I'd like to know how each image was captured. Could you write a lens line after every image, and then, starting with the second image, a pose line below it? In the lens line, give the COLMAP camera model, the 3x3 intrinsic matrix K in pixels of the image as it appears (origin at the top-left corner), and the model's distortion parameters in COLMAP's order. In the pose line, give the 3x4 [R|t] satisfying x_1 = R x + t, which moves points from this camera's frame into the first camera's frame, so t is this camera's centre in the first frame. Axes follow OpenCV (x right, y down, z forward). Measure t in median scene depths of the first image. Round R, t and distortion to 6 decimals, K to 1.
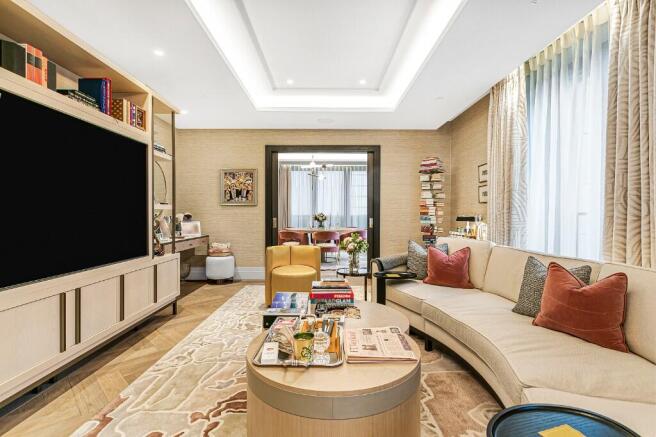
lens RADIAL K [[322.4, 0, 328.1], [0, 322.4, 220.1], [0, 0, 1]] dist [0.002064, -0.000146]
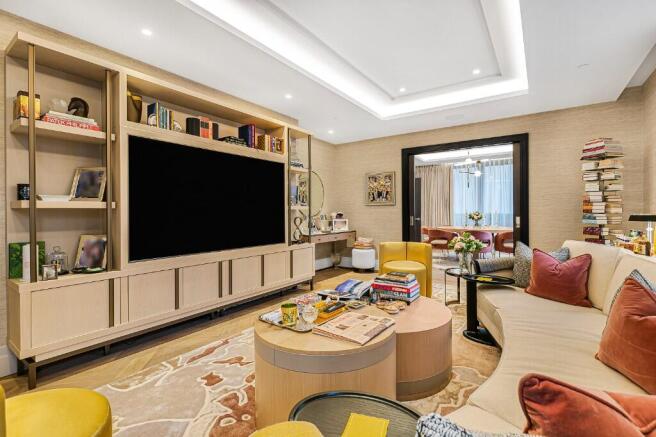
lens RADIAL K [[307.1, 0, 327.2], [0, 307.1, 216.0], [0, 0, 1]] dist [-0.005005, -0.000452]
pose [[0.812957, 0.001171, -0.582322, 0.267210], [-0.005794, 0.999965, -0.006079, 0.000111], [0.582295, 0.008317, 0.812935, 0.022823]]
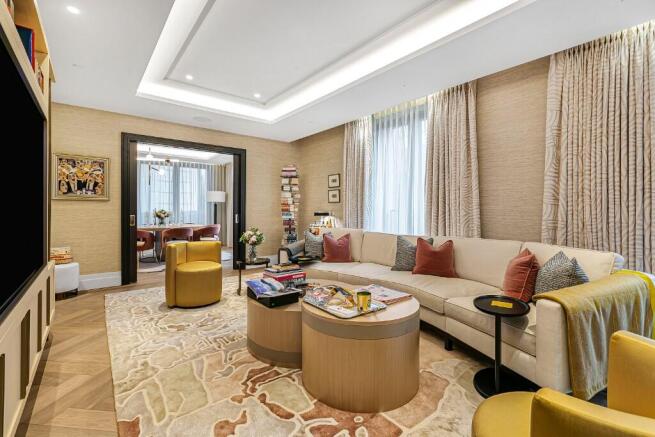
lens RADIAL K [[298.8, 0, 328.0], [0, 298.8, 215.4], [0, 0, 1]] dist [0.011781, 0.000324]
pose [[0.780089, -0.009705, 0.625593, -0.358140], [0.011564, 0.999933, 0.001092, -0.000073], [-0.625561, 0.006383, 0.780149, 0.012229]]
